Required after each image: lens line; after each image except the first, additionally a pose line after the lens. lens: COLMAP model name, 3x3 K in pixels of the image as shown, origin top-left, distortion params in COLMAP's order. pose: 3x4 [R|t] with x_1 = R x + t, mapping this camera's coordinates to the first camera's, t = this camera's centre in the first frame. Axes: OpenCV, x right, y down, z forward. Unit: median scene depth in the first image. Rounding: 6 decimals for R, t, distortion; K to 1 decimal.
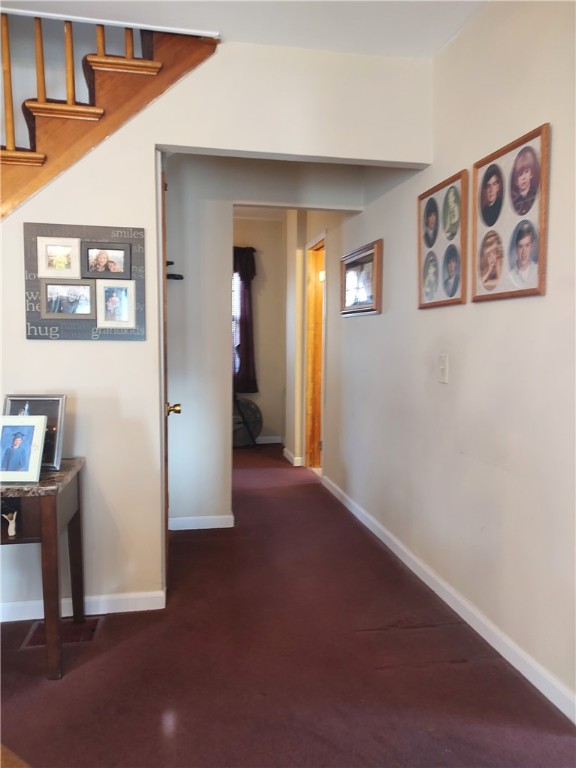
lens RADIAL K [[558.0, 0, 284.6], [0, 558.0, 391.7], [0, 0, 1]] dist [0.001797, 0.000620]
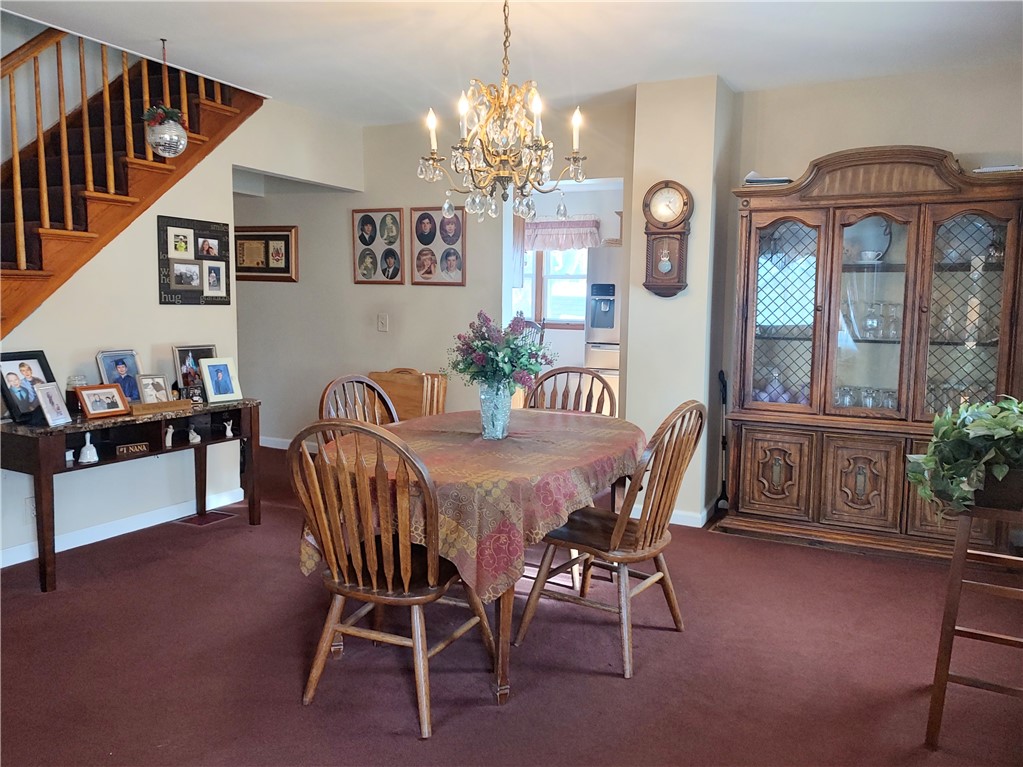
lens RADIAL K [[743.3, 0, 514.2], [0, 743.3, 380.4], [0, 0, 1]] dist [0.001797, 0.000620]
pose [[0.624871, -0.075319, 0.777086, -1.290118], [0.053937, 0.997122, 0.053274, 0.034166], [-0.778862, 0.008625, 0.627135, -0.716100]]
